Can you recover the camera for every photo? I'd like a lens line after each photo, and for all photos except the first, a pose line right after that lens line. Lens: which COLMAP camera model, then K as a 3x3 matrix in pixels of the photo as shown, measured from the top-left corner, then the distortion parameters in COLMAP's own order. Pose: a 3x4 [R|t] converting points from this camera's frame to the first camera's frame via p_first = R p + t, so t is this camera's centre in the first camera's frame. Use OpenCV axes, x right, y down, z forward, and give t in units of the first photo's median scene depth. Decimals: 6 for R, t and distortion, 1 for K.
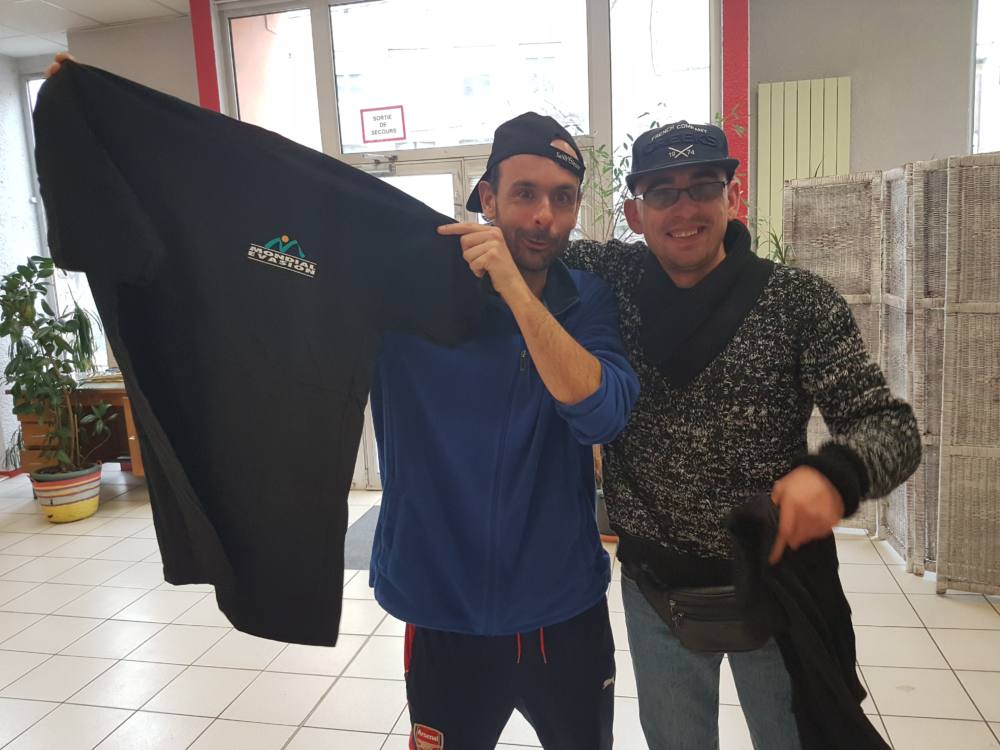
lens RADIAL K [[780.3, 0, 497.5], [0, 780.3, 380.2], [0, 0, 1]] dist [0.034728, -0.050987]
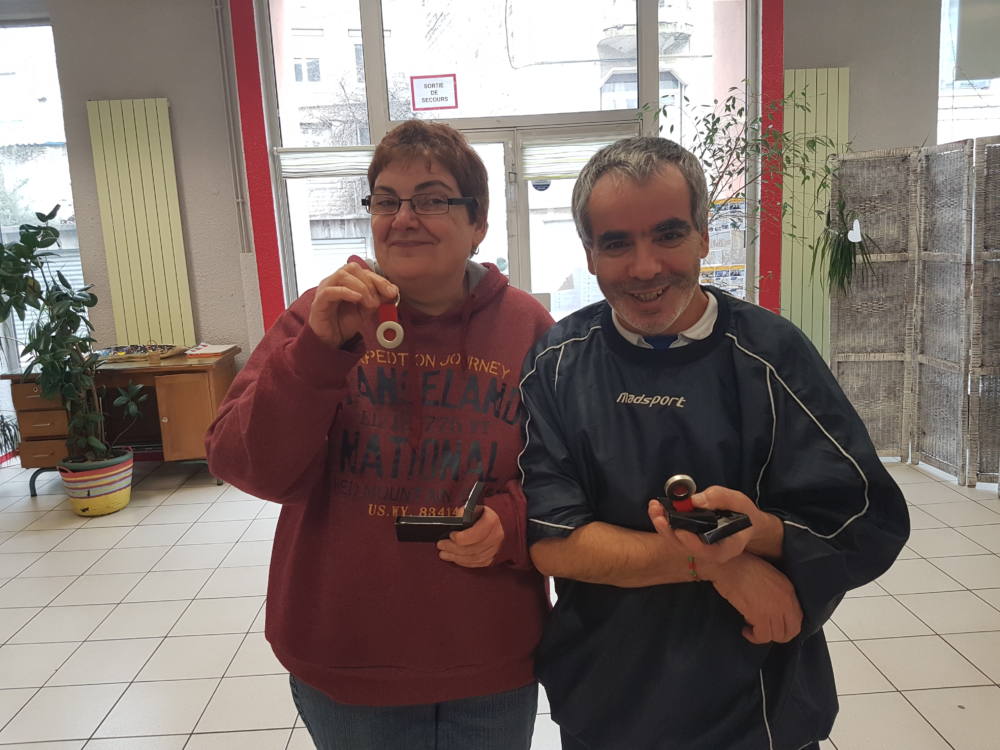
lens RADIAL K [[780.3, 0, 498.8], [0, 780.3, 367.7], [0, 0, 1]] dist [0.034728, -0.050987]
pose [[0.971473, -0.039065, 0.233909, -0.315477], [0.040091, 0.999196, 0.000370, 0.028956], [-0.233736, 0.009018, 0.972258, 0.008206]]
